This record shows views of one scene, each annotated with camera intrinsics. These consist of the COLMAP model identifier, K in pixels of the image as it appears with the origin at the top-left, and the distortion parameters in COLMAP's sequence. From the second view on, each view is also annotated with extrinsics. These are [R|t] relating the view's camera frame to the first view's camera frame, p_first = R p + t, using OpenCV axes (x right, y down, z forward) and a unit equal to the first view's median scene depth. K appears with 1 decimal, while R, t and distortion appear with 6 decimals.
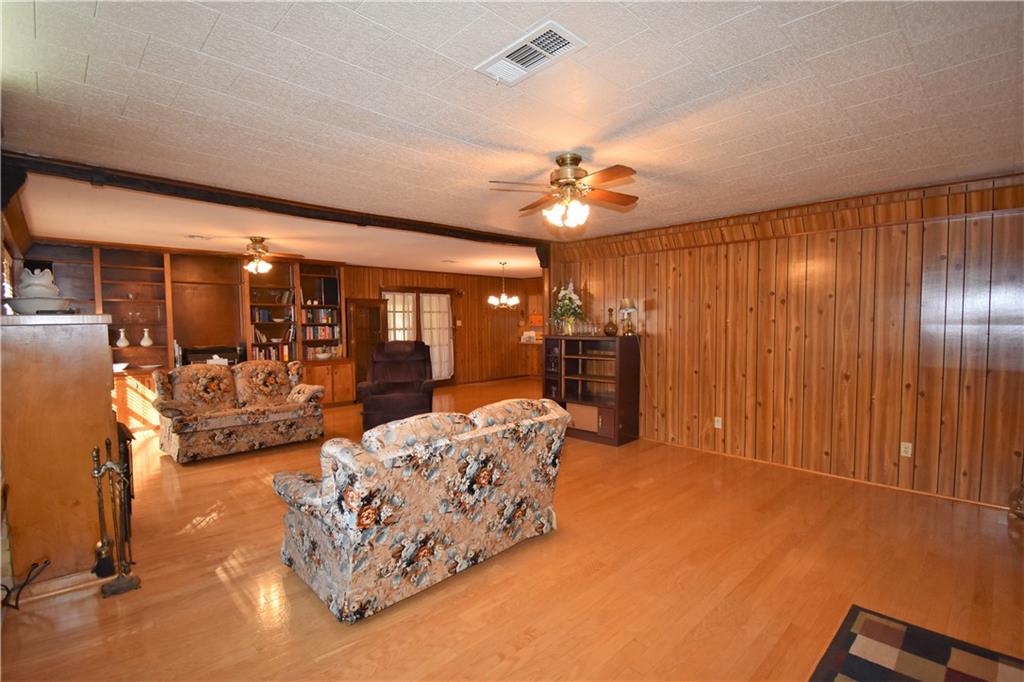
lens RADIAL K [[475.3, 0, 520.0], [0, 475.3, 344.5], [0, 0, 1]] dist [0.016744, -0.016013]
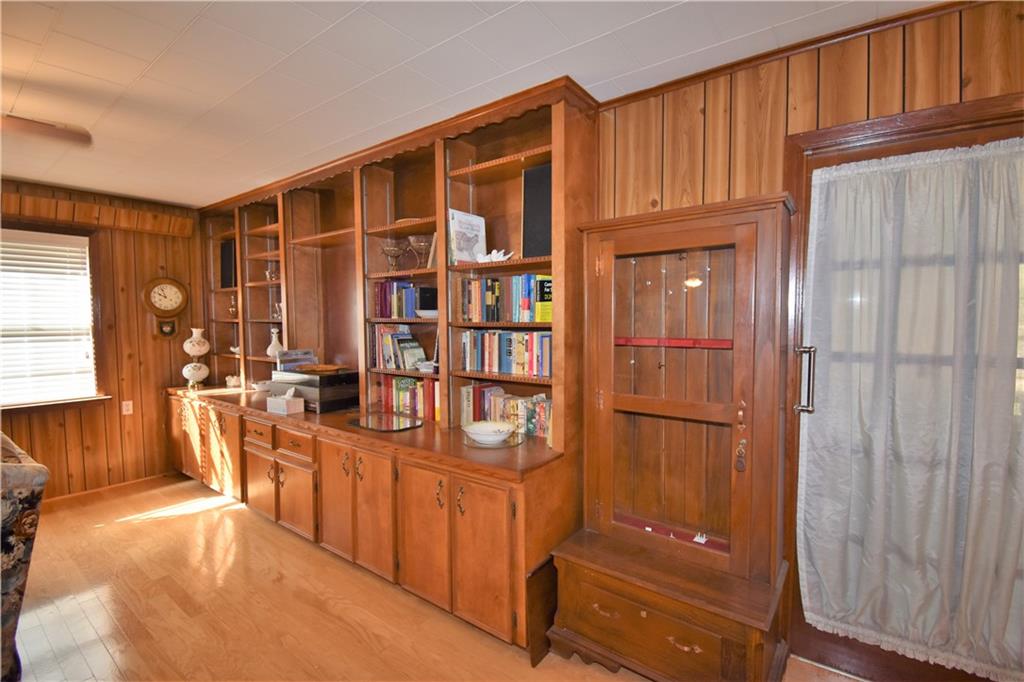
lens RADIAL K [[452.6, 0, 520.8], [0, 452.6, 344.8], [0, 0, 1]] dist [0.018062, -0.025203]
pose [[0.170176, 0.060158, -0.983576, -0.174669], [-0.046172, 0.997525, 0.053022, -0.060854], [0.984331, 0.036391, 0.172533, 1.264650]]
